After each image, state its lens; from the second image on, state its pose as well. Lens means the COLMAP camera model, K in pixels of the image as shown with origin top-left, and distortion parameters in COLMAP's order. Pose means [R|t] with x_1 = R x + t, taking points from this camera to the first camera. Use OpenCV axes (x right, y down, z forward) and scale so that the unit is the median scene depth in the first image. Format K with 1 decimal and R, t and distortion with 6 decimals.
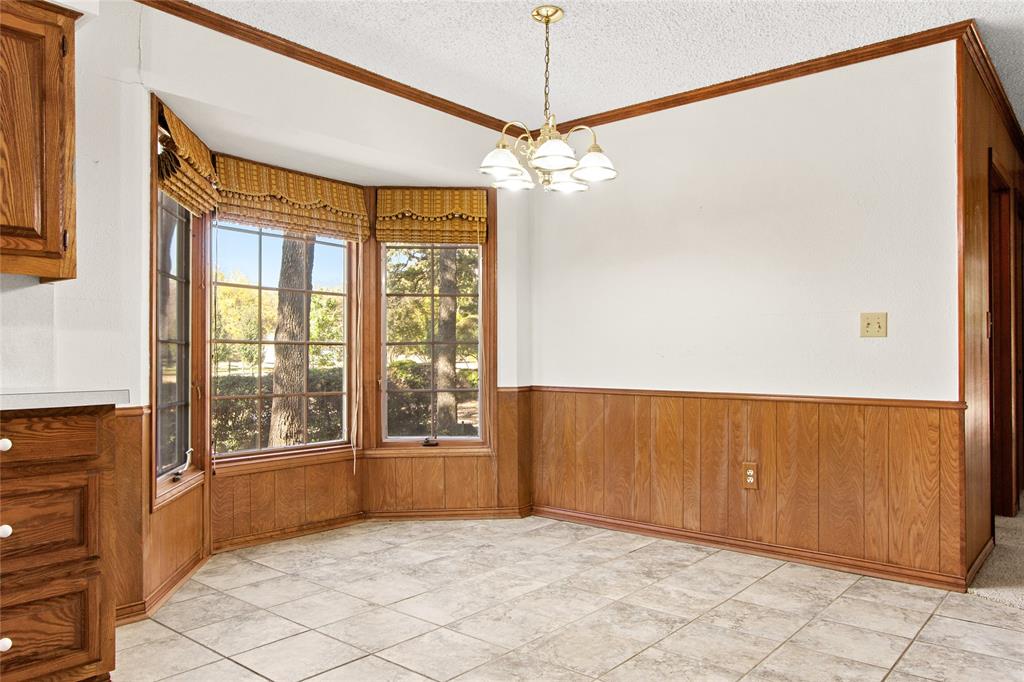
lens RADIAL K [[713.2, 0, 507.6], [0, 713.2, 351.6], [0, 0, 1]] dist [-0.005565, 0.005210]
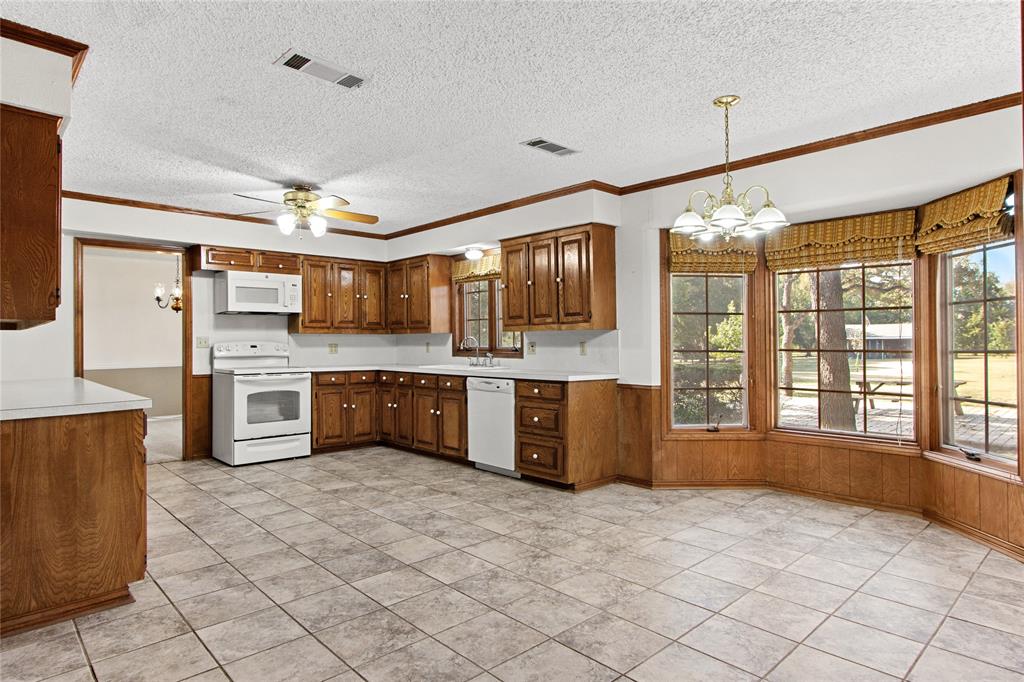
lens RADIAL K [[578.2, 0, 507.6], [0, 578.2, 338.4], [0, 0, 1]] dist [-0.005558, 0.001217]
pose [[-0.095927, -0.005276, -0.995374, 0.860466], [0.009631, 0.999934, -0.006228, -0.037352], [0.995342, -0.010184, -0.095870, 0.548294]]
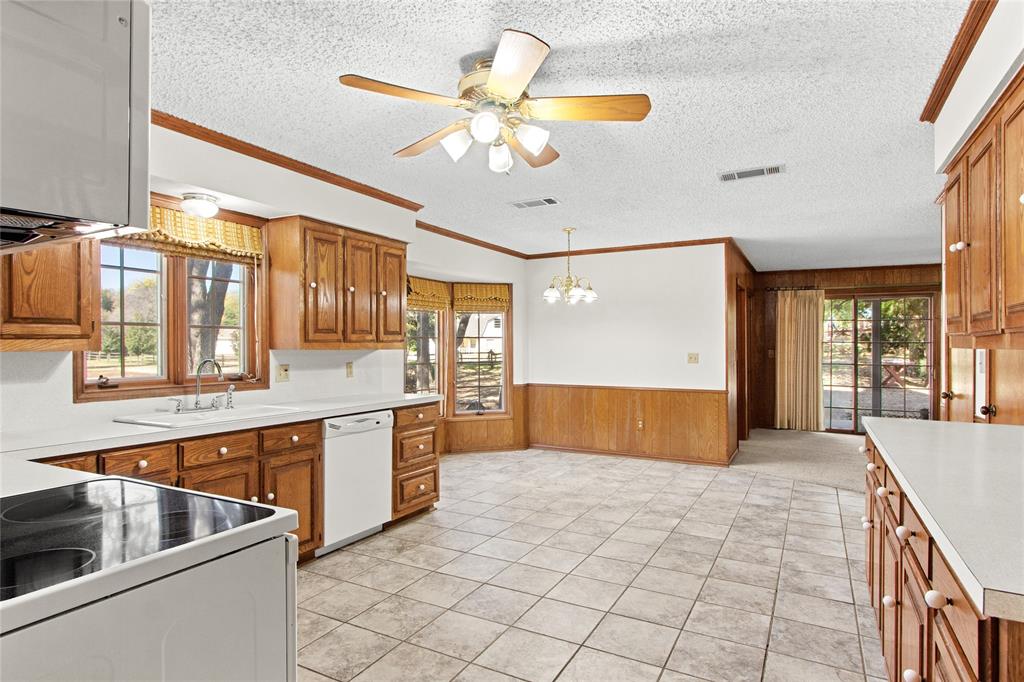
lens RADIAL K [[524.6, 0, 513.7], [0, 524.6, 347.9], [0, 0, 1]] dist [-0.002504, 0.000512]
pose [[0.980940, -0.001375, 0.194308, -0.360014], [0.000746, 0.999994, 0.003311, -0.068751], [-0.194312, -0.003103, 0.980935, -0.522163]]
